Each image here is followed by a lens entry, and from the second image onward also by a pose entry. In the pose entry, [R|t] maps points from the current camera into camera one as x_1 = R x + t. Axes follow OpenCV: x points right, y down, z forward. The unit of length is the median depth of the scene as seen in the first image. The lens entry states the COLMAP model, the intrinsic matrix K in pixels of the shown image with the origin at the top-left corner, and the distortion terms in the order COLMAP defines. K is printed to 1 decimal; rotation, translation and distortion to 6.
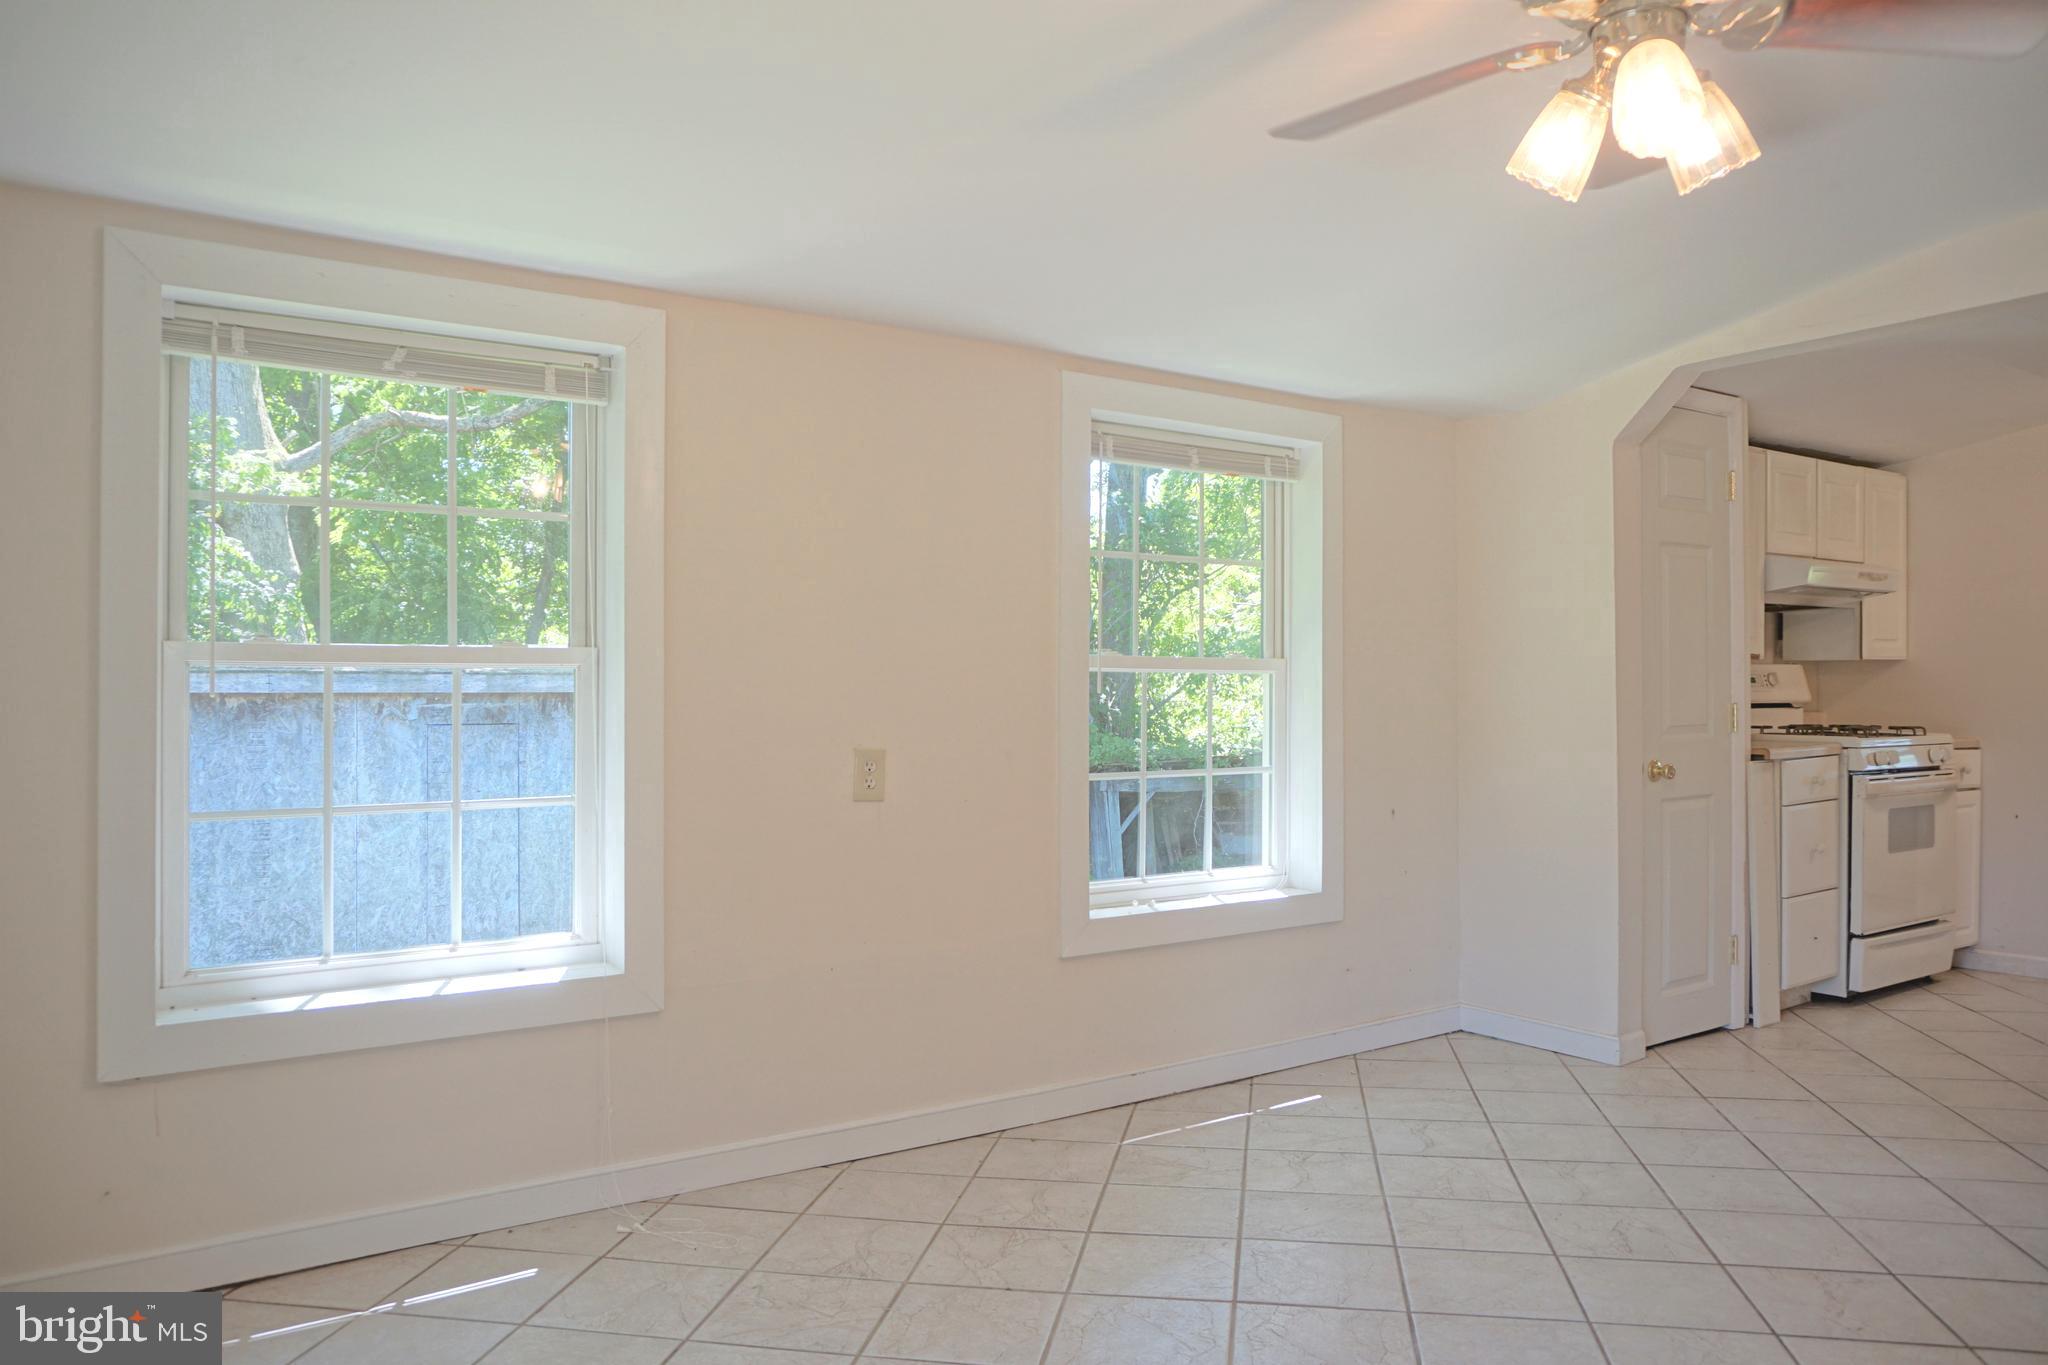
lens RADIAL K [[1402.3, 0, 1033.9], [0, 1402.3, 679.5], [0, 0, 1]] dist [-0.064984, 0.038364]
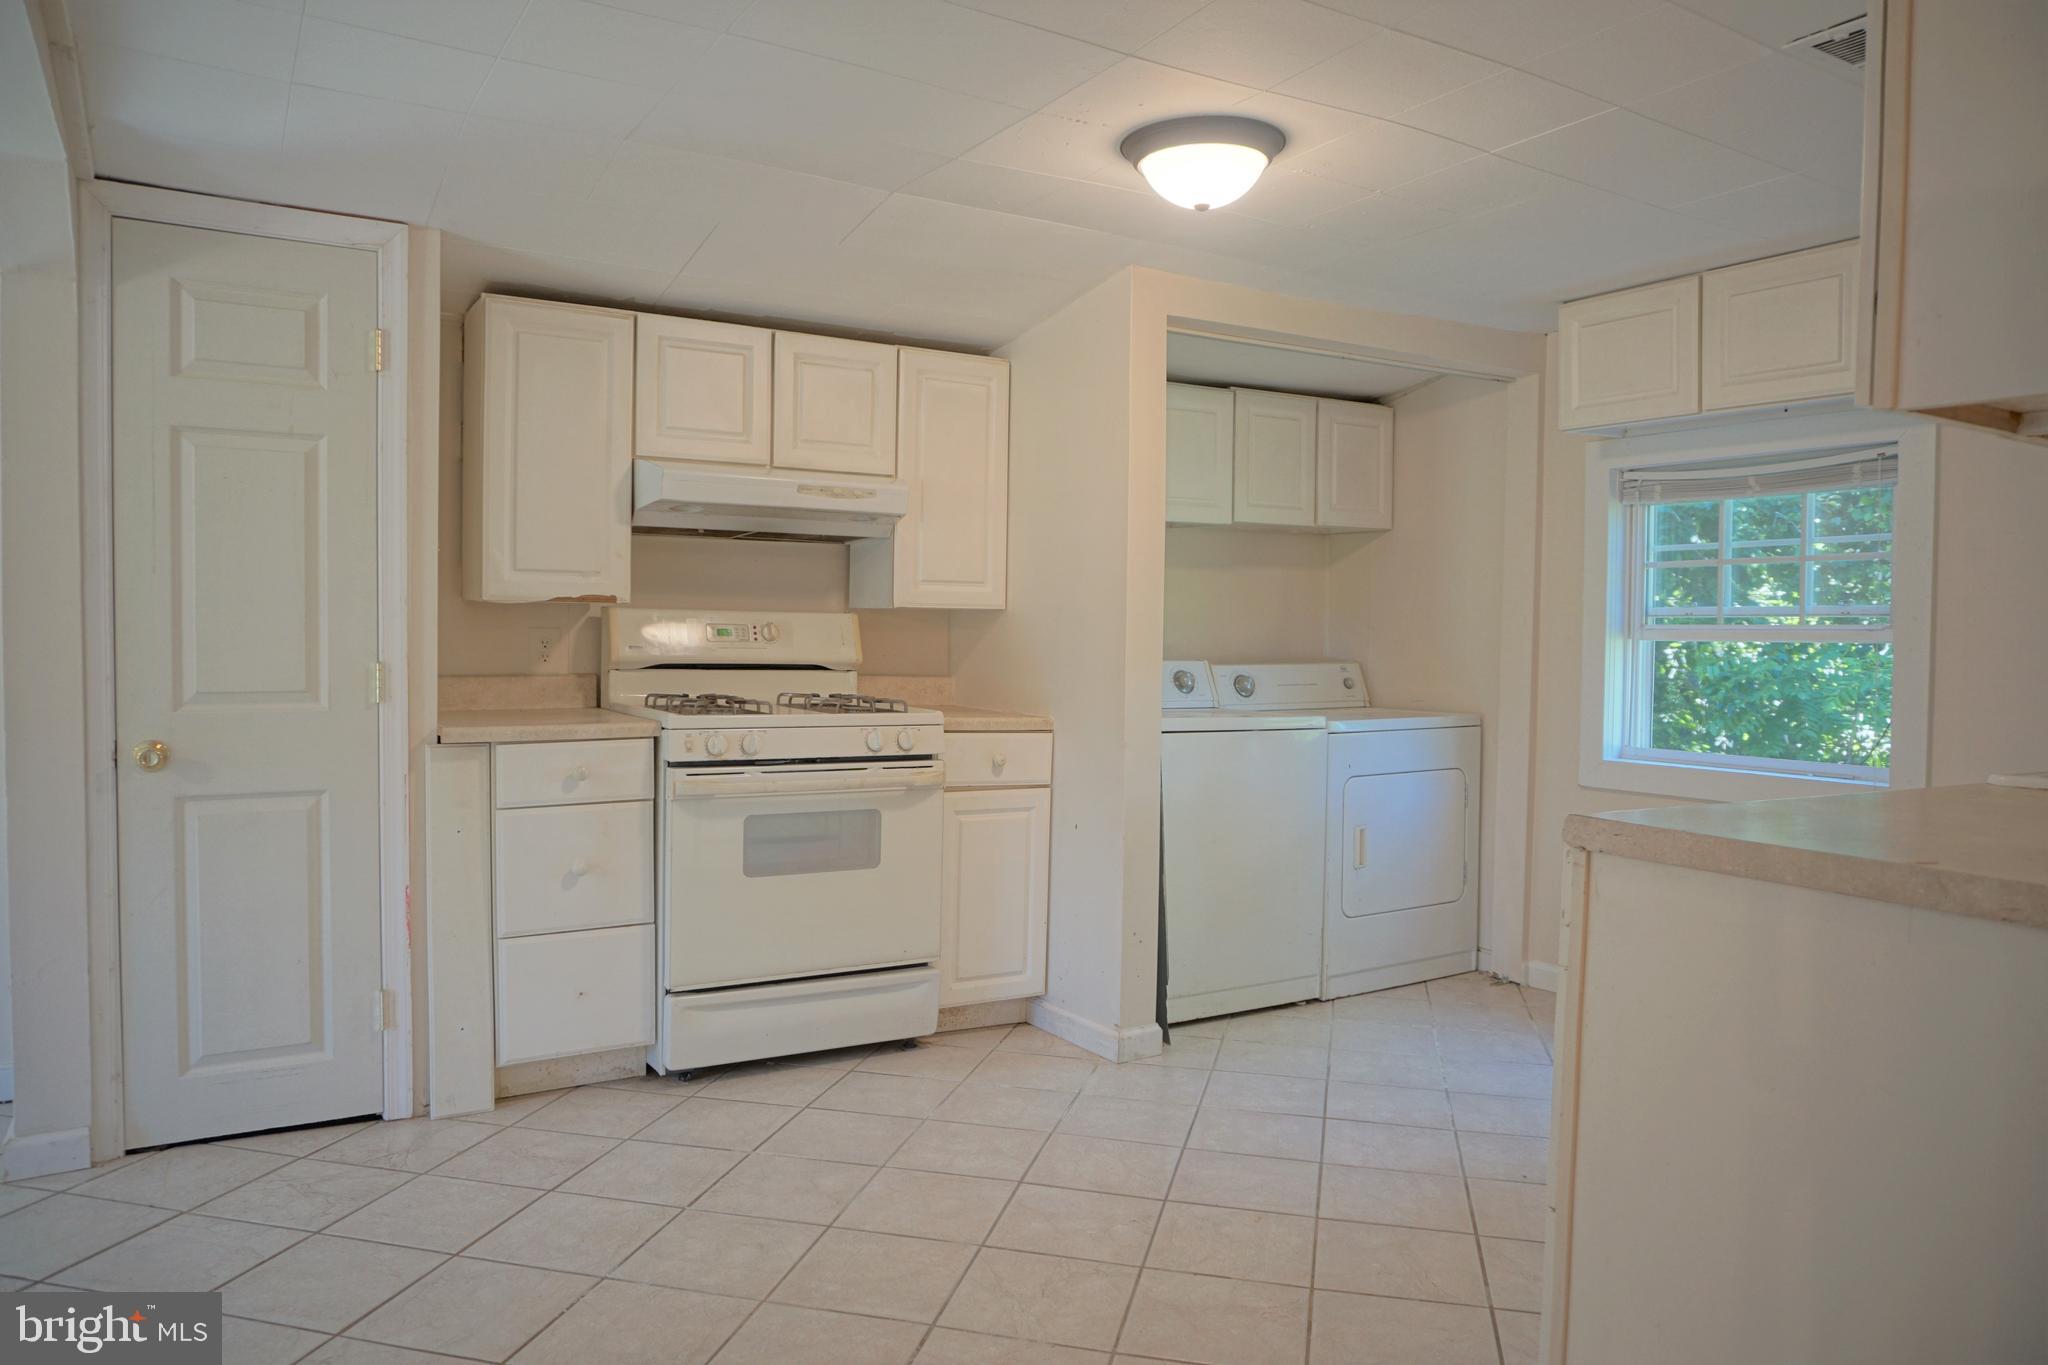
lens RADIAL K [[1371.2, 0, 1029.5], [0, 1371.2, 676.1], [0, 0, 1]] dist [-0.058423, 0.037614]
pose [[0.998259, 0.017695, -0.056268, 0.764415], [-0.015701, 0.999240, 0.035691, -0.005224], [0.056857, -0.034745, 0.997778, 0.288361]]
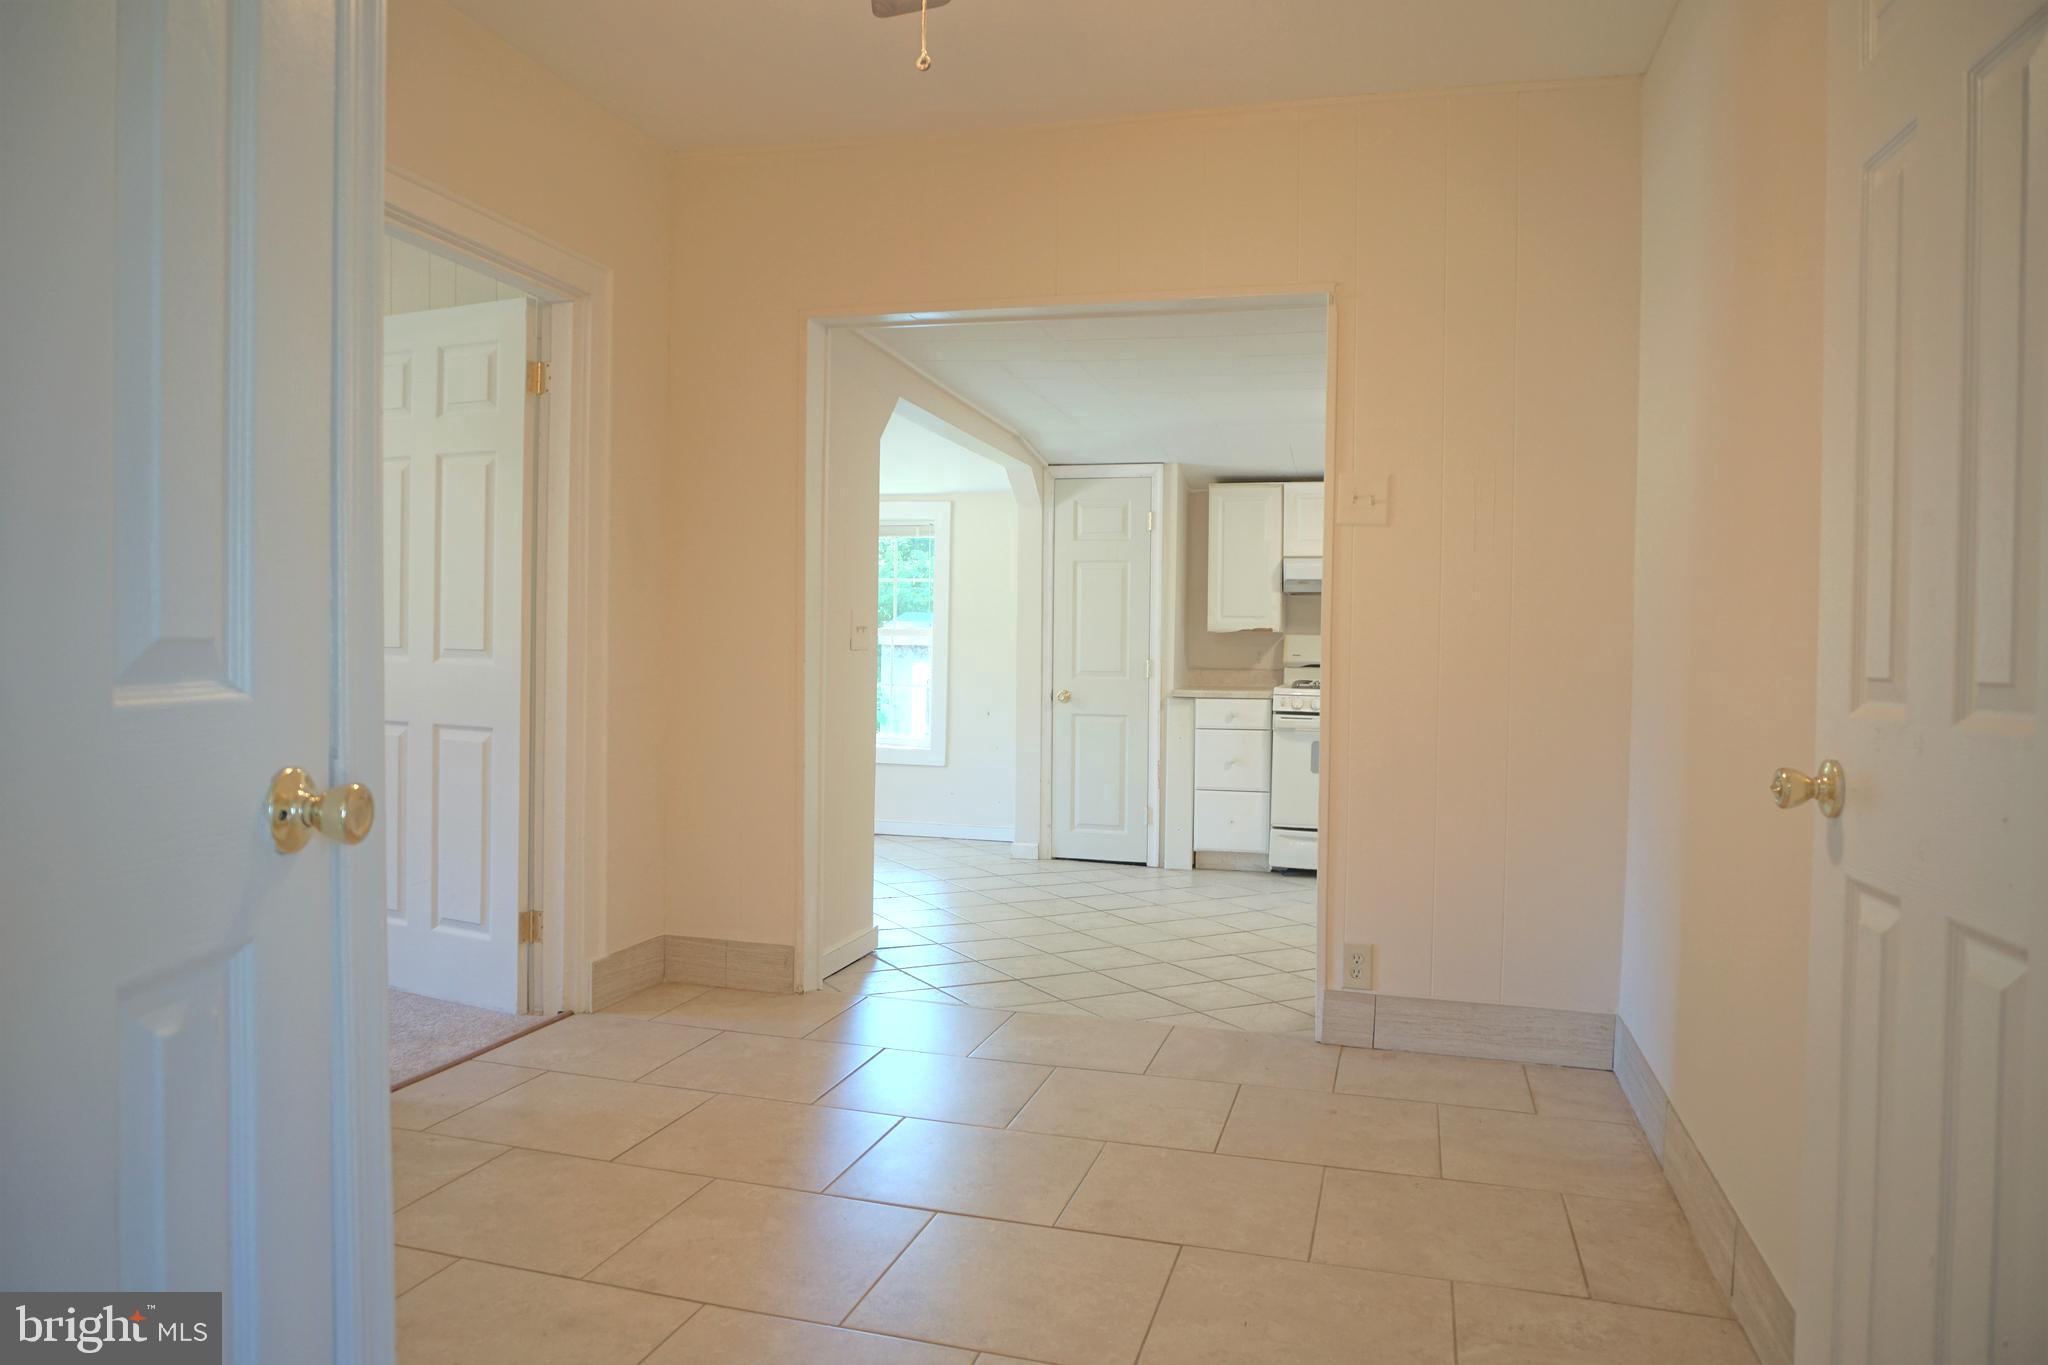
lens RADIAL K [[1371.2, 0, 1029.5], [0, 1371.2, 676.1], [0, 0, 1]] dist [-0.058423, 0.037614]
pose [[0.642802, 0.031727, -0.765375, 1.411841], [-0.013265, 0.999453, 0.030290, -0.008589], [0.765917, -0.009318, 0.642872, -0.097366]]
